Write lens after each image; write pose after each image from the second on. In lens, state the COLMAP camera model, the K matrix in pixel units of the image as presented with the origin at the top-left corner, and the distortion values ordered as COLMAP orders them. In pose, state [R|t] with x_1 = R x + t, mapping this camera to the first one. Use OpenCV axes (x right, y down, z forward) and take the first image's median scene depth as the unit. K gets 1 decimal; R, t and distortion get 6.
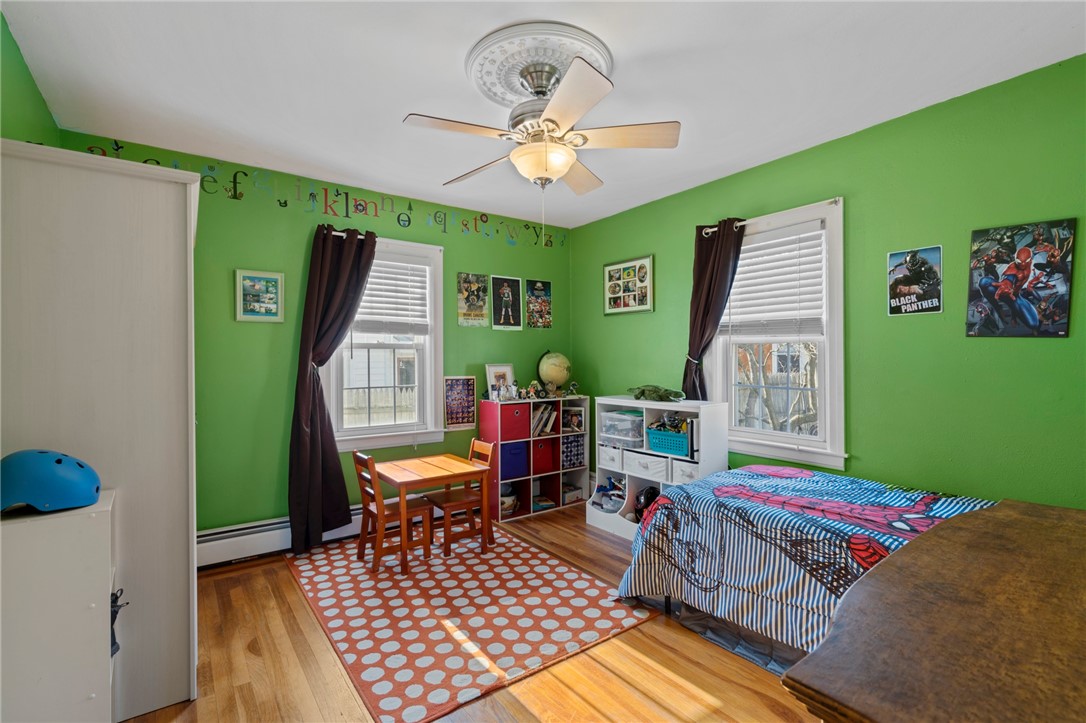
lens RADIAL K [[503.4, 0, 536.5], [0, 503.4, 363.8], [0, 0, 1]] dist [-0.003344, 0.001293]
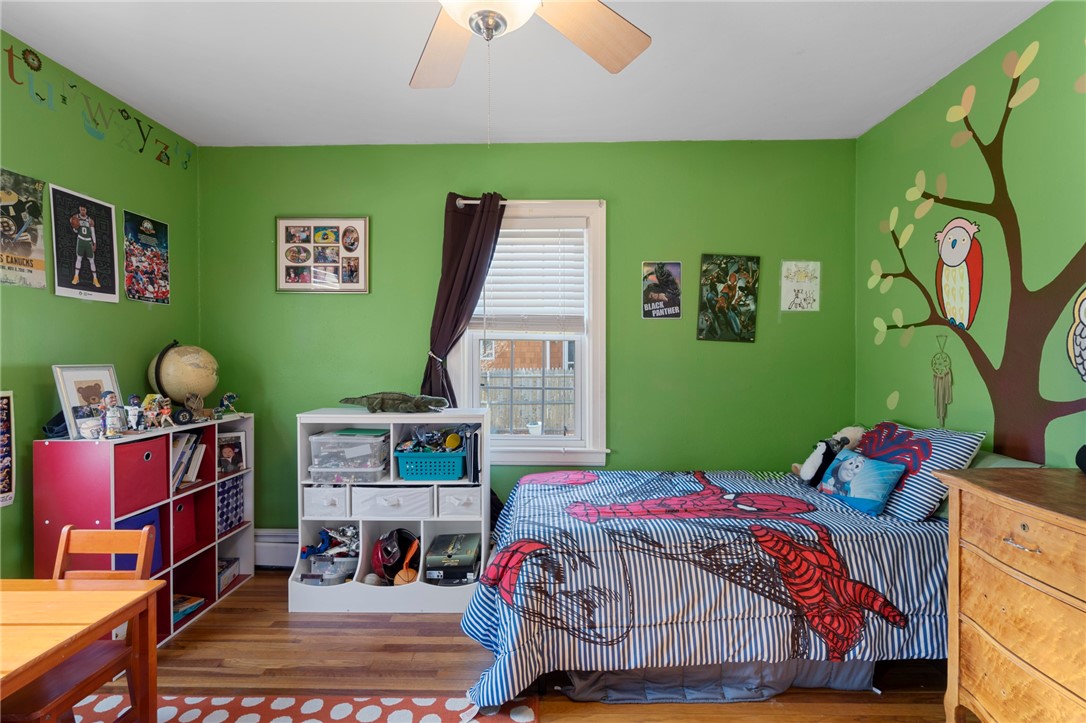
lens RADIAL K [[503.4, 0, 536.5], [0, 503.4, 363.8], [0, 0, 1]] dist [-0.003344, 0.001293]
pose [[0.594598, -0.005093, 0.804007, -0.291010], [0.003776, 0.999987, 0.003543, -0.000908], [-0.804014, 0.000929, 0.594609, 0.470441]]
